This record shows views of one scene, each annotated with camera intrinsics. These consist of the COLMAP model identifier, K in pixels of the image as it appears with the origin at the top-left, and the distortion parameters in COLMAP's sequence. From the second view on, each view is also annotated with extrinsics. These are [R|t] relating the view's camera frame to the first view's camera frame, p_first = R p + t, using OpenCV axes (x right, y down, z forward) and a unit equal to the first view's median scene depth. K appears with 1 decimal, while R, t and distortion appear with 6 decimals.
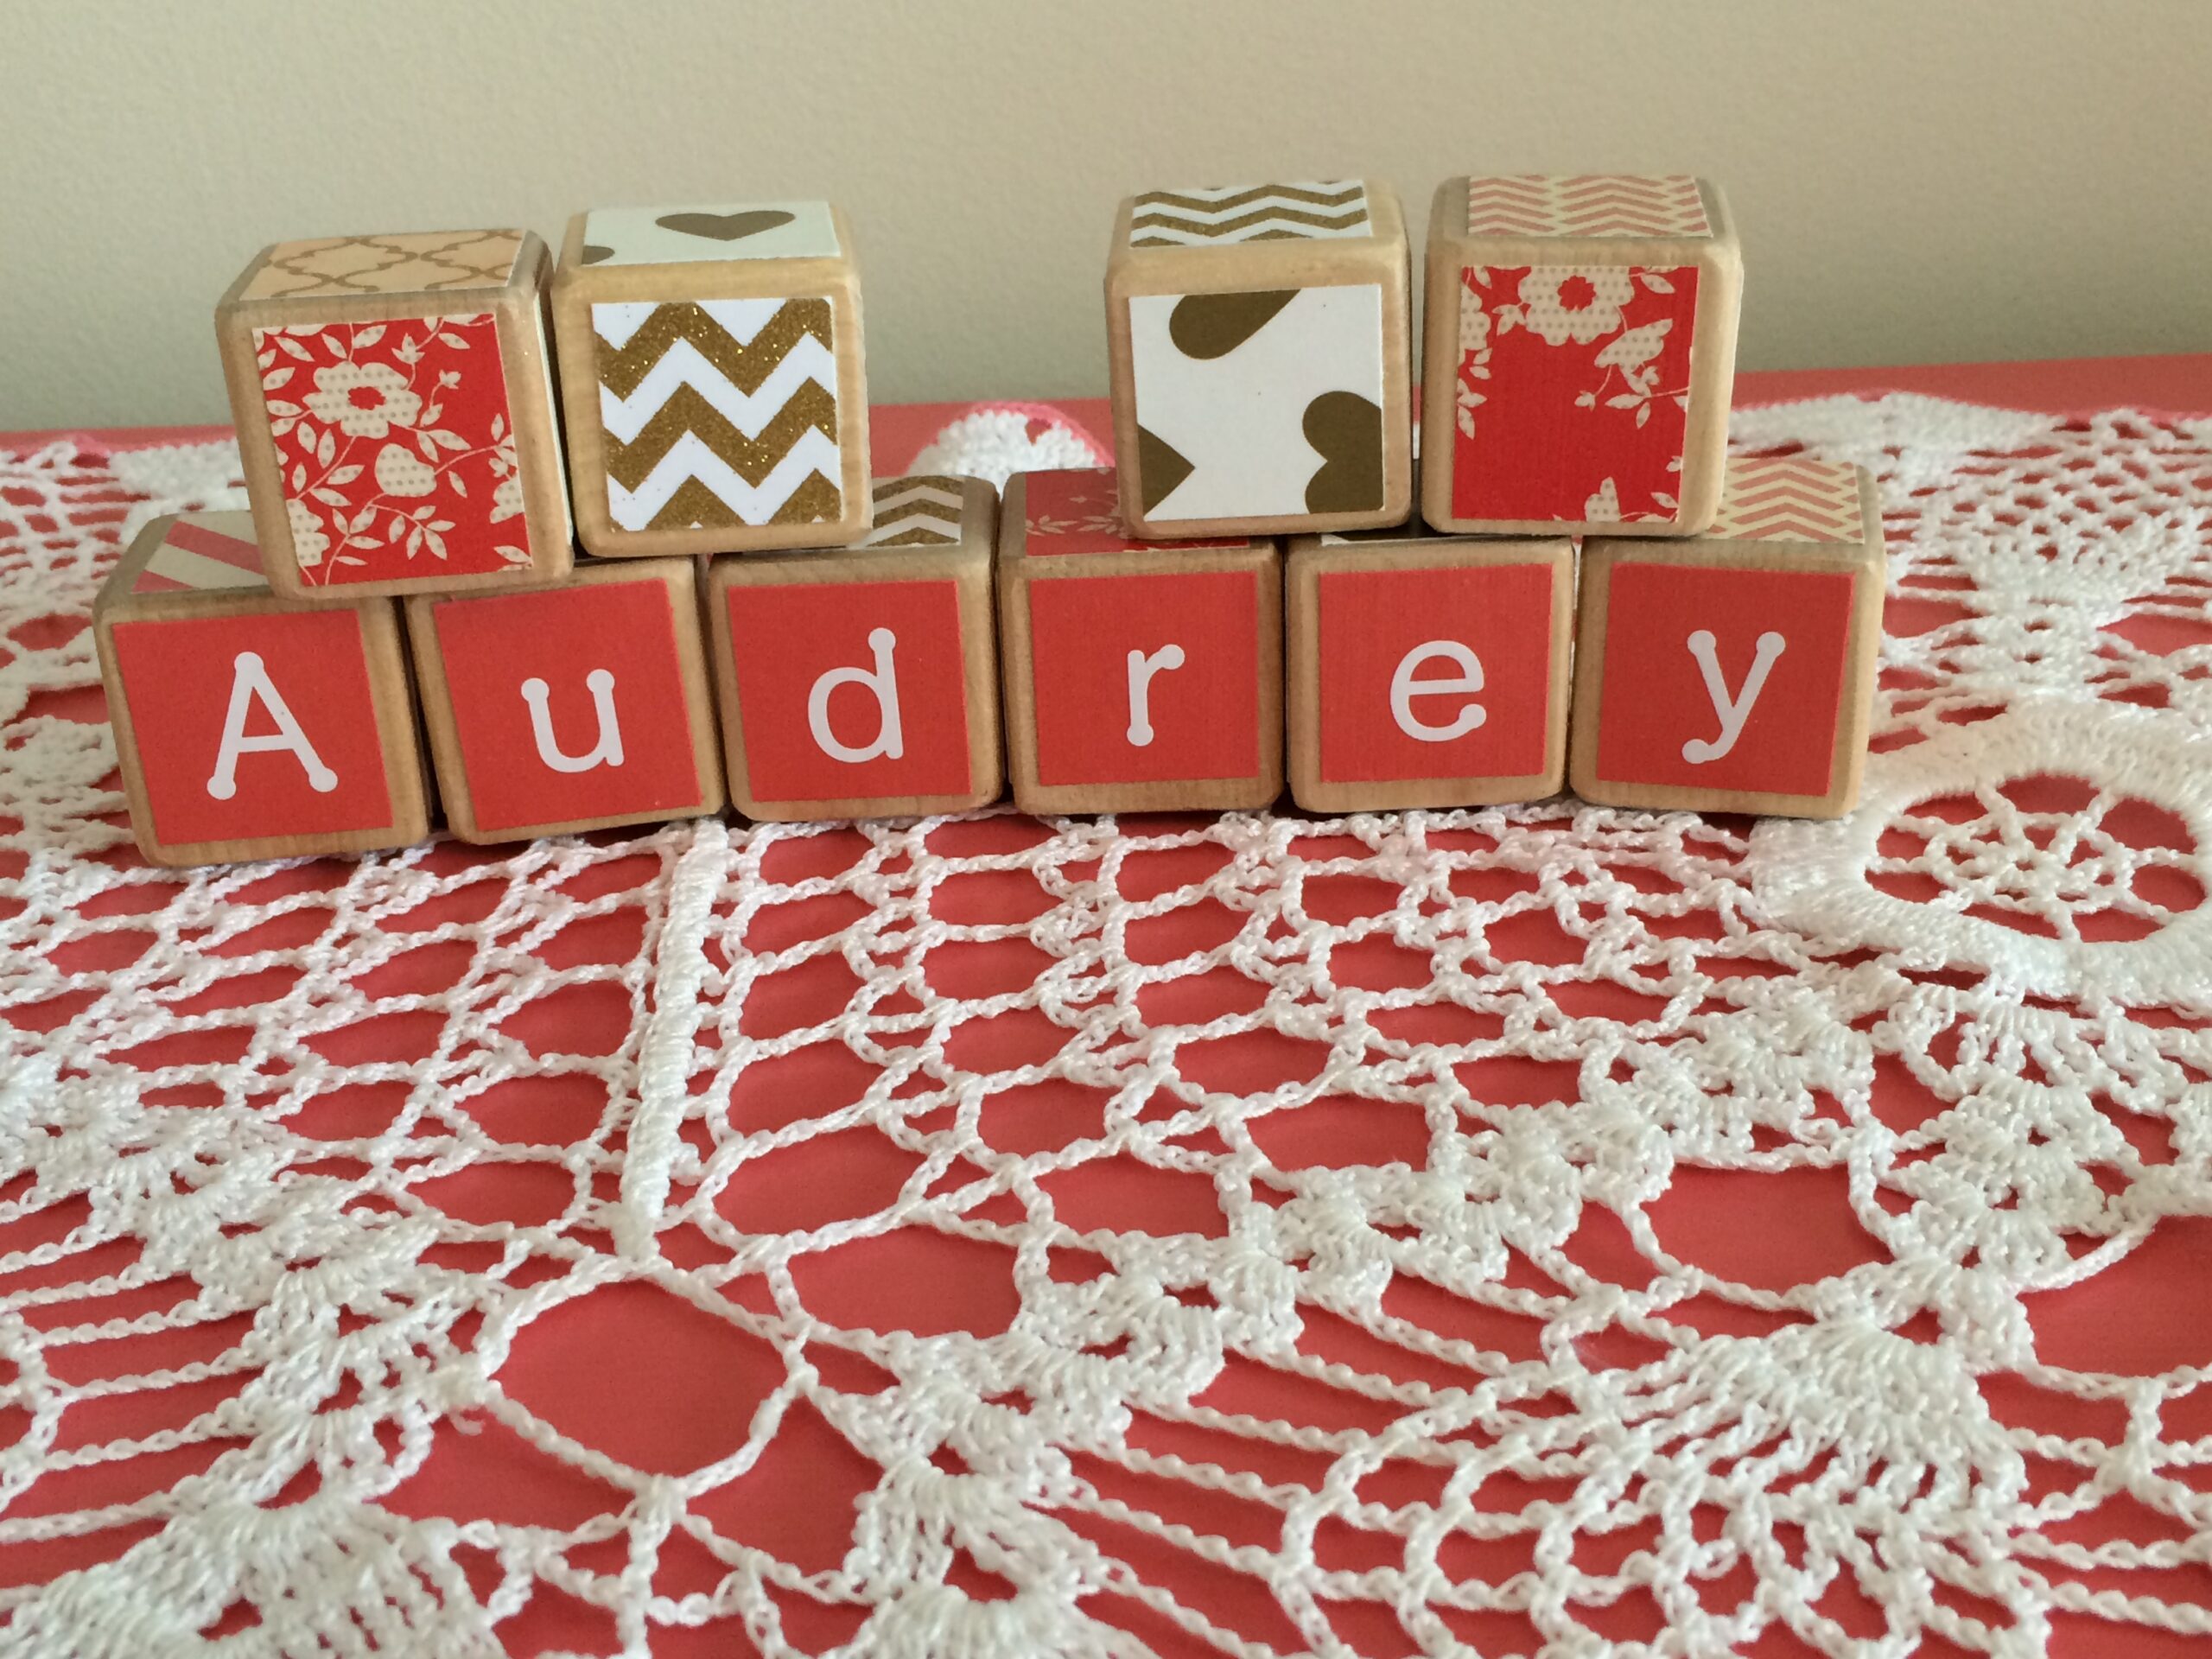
lens RADIAL K [[2532.2, 0, 1107.1], [0, 2532.2, 828.3], [0, 0, 1]] dist [0.044442, 0.000000]
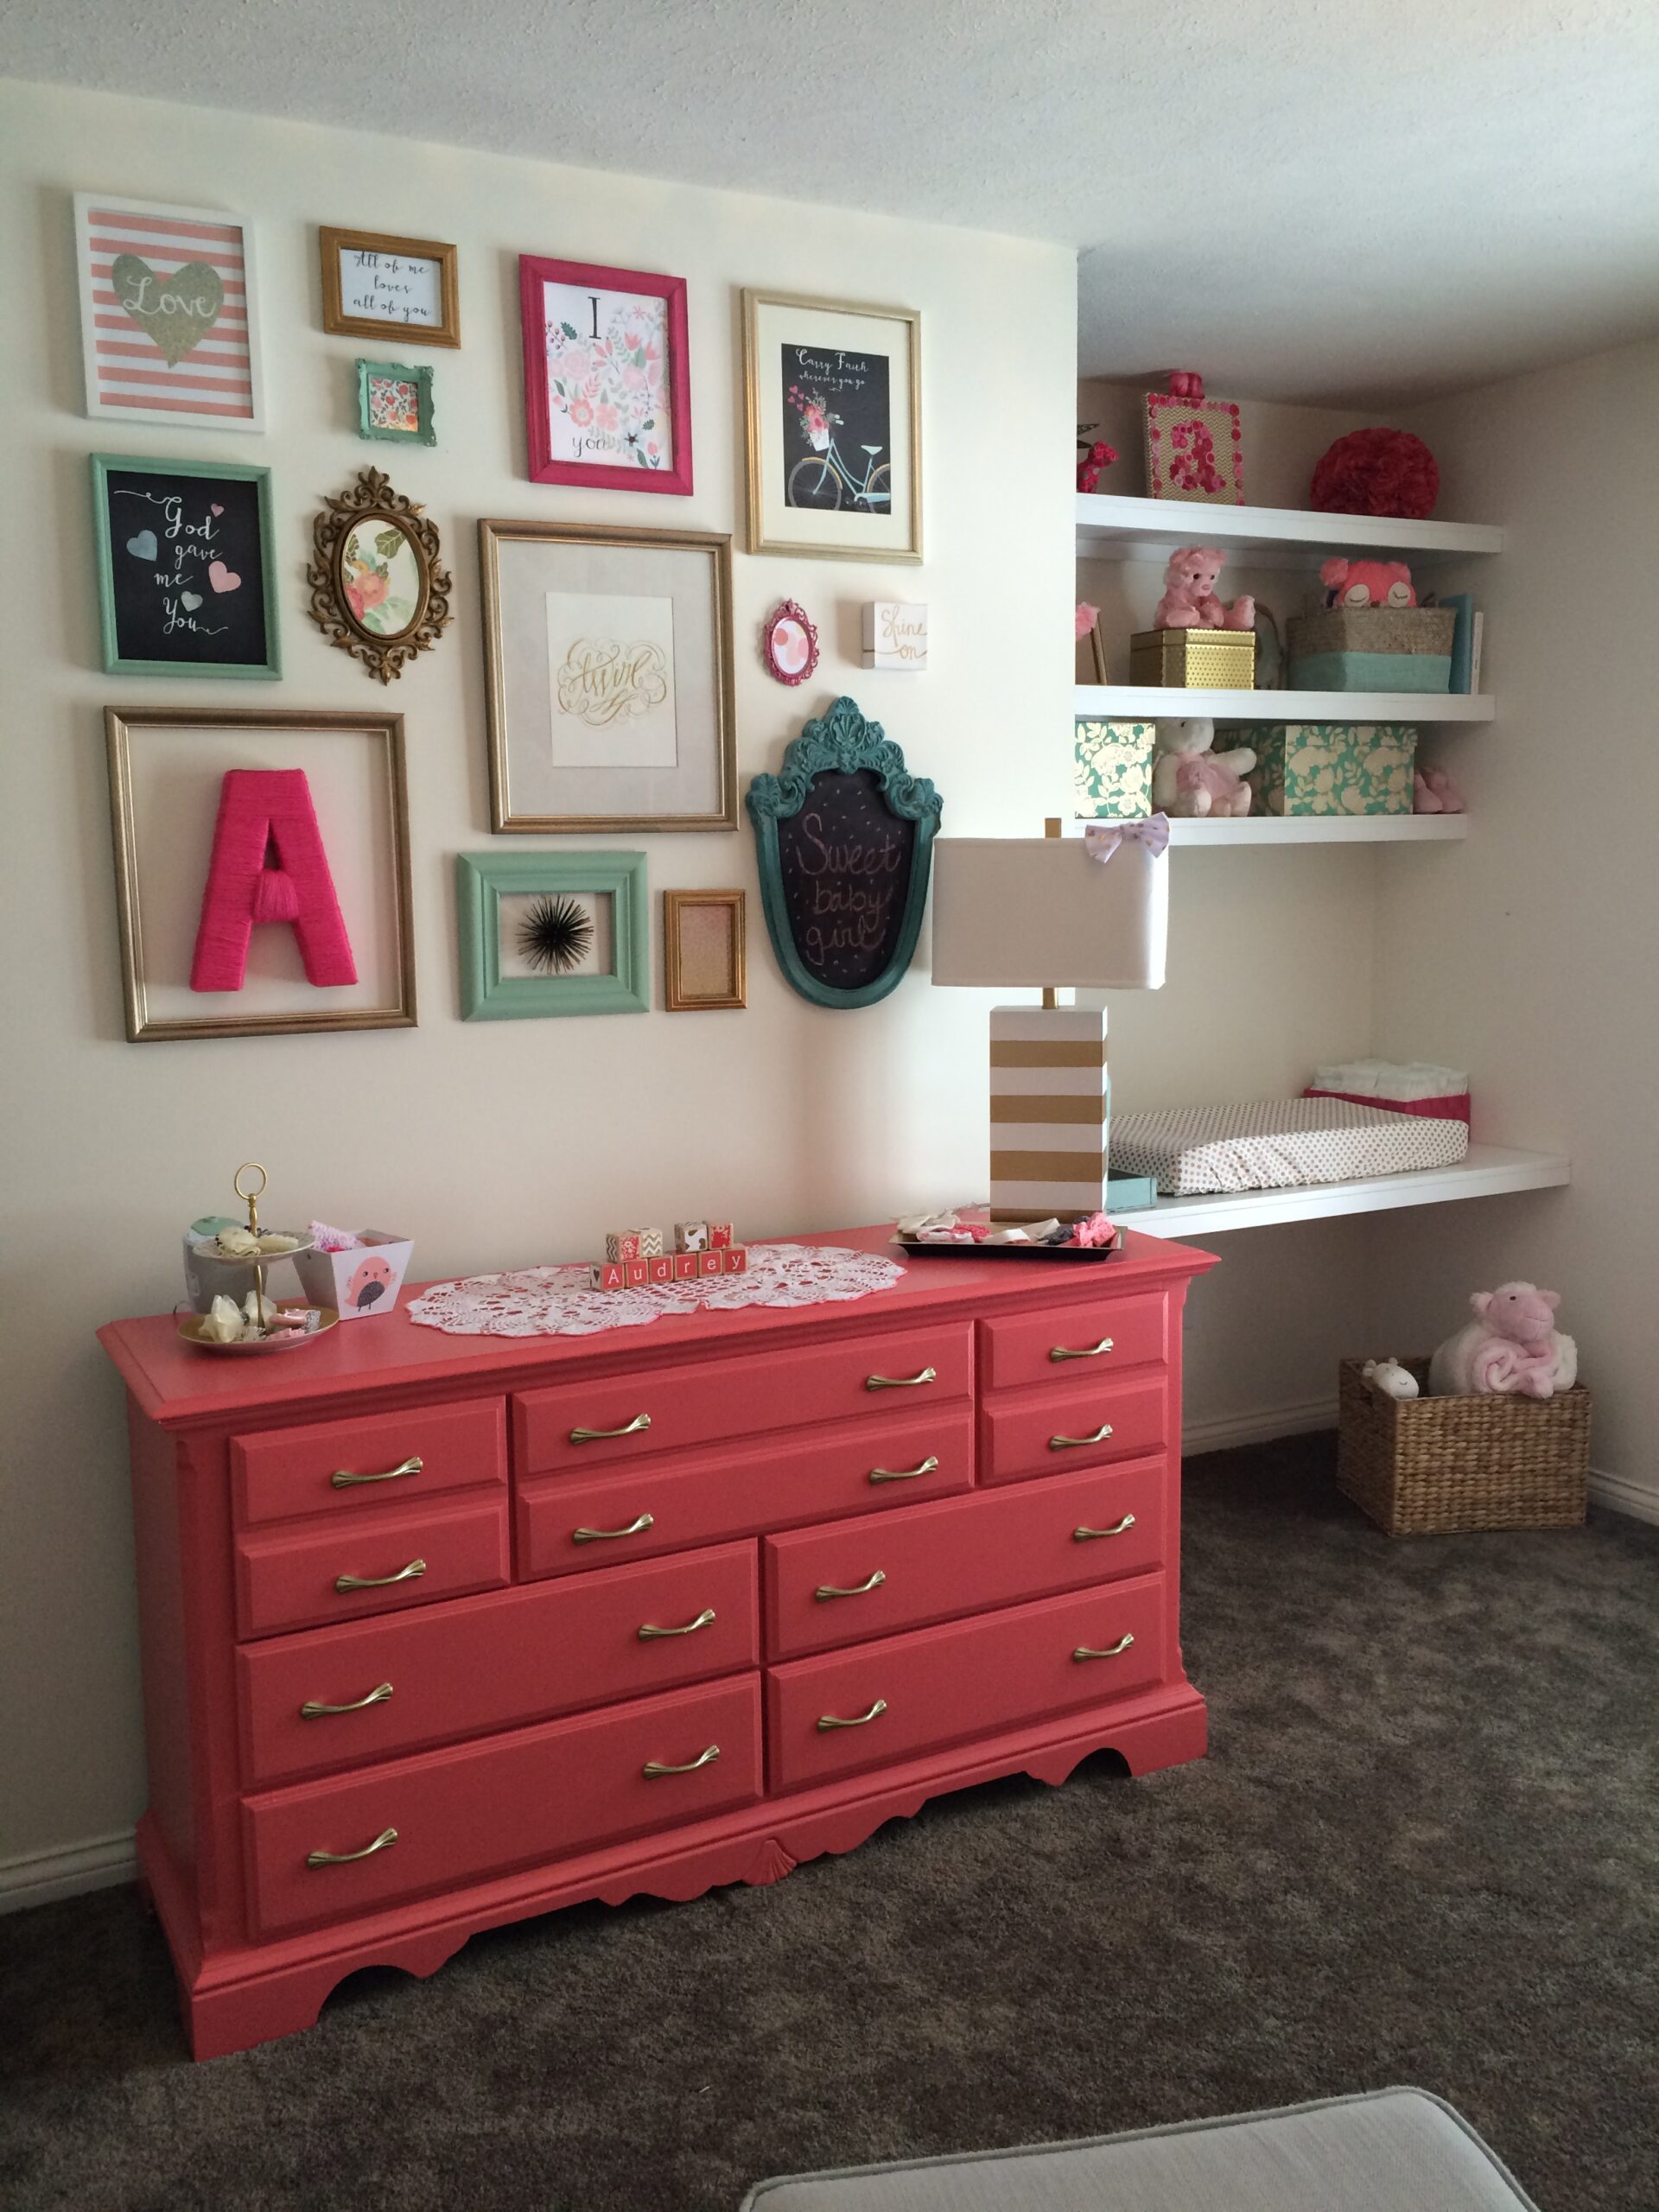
lens RADIAL K [[1887.7, 0, 830.6], [0, 1887.7, 1098.3], [0, 0, 1]] dist [0.082180, -0.109779]
pose [[0.885651, -0.041022, 0.462536, -3.305628], [0.199465, 0.933118, -0.299173, 1.903155], [-0.419328, 0.357222, 0.834600, -6.579880]]
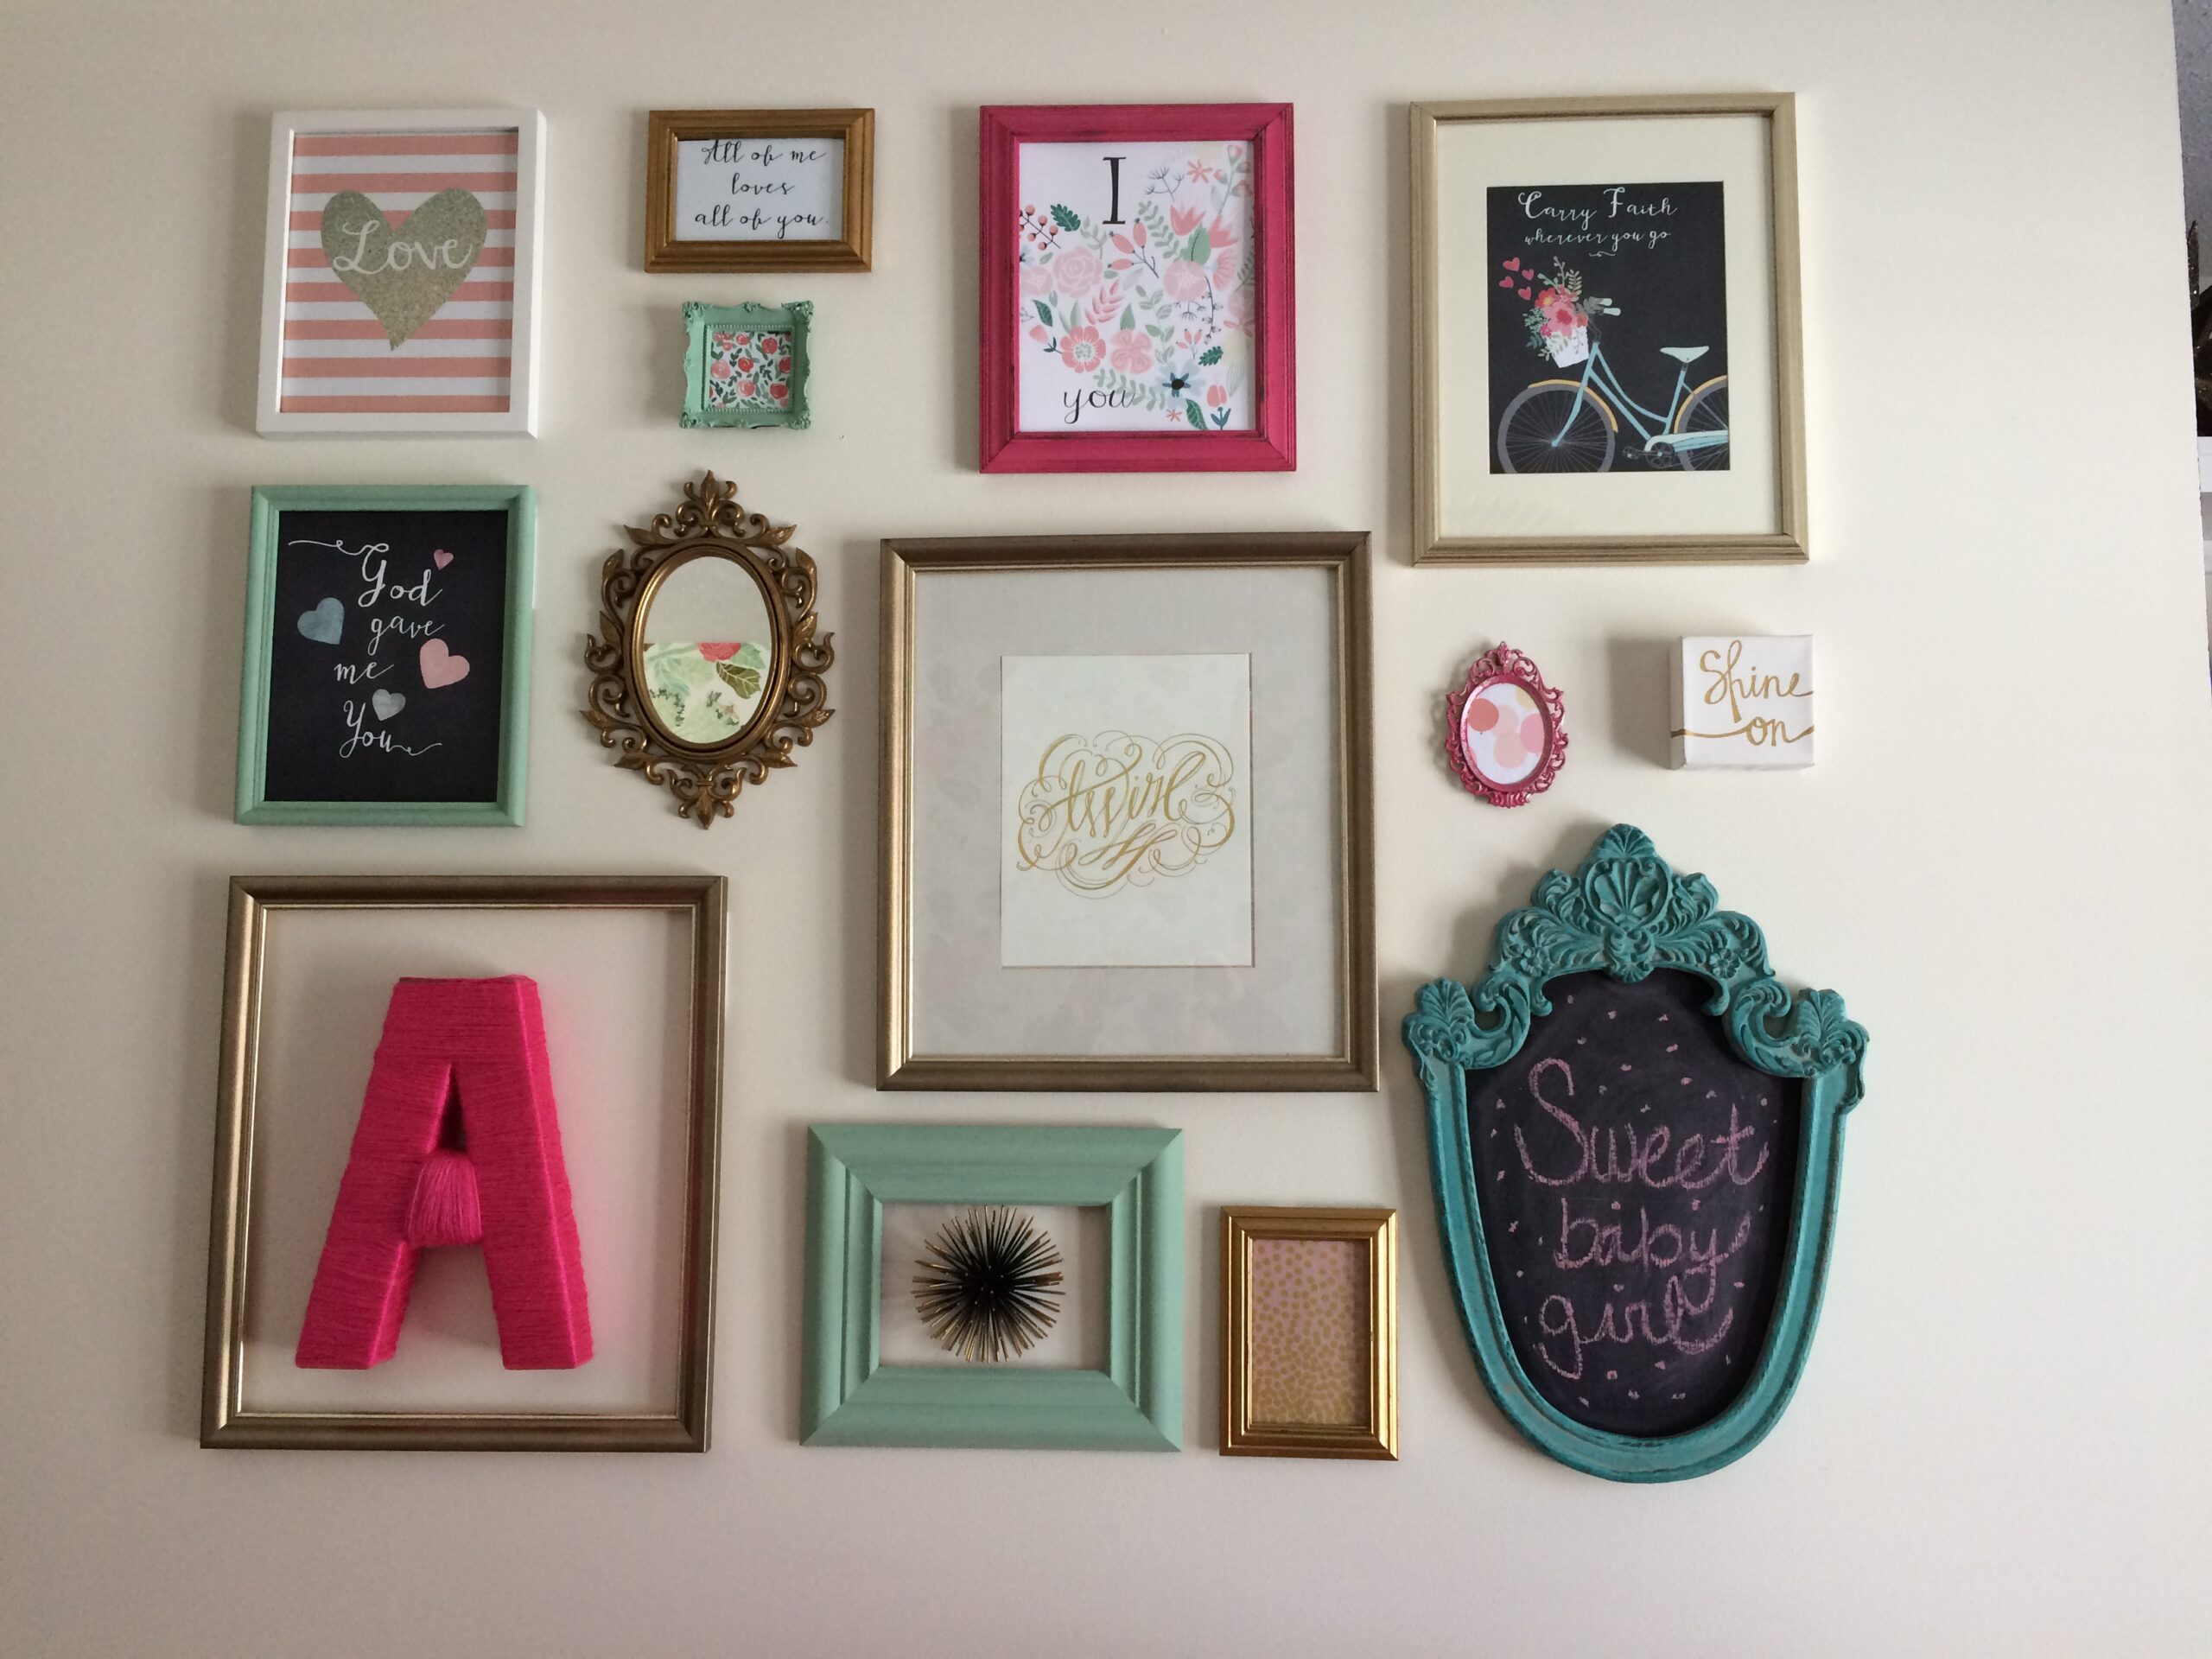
lens RADIAL K [[1887.7, 0, 1103.7], [0, 1887.7, 830.6], [0, 0, 1]] dist [0.082180, -0.109779]
pose [[0.998059, 0.033053, -0.052773, 0.138075], [-0.056408, 0.838867, -0.541406, -0.140625], [0.026375, 0.543332, 0.839103, -3.425139]]
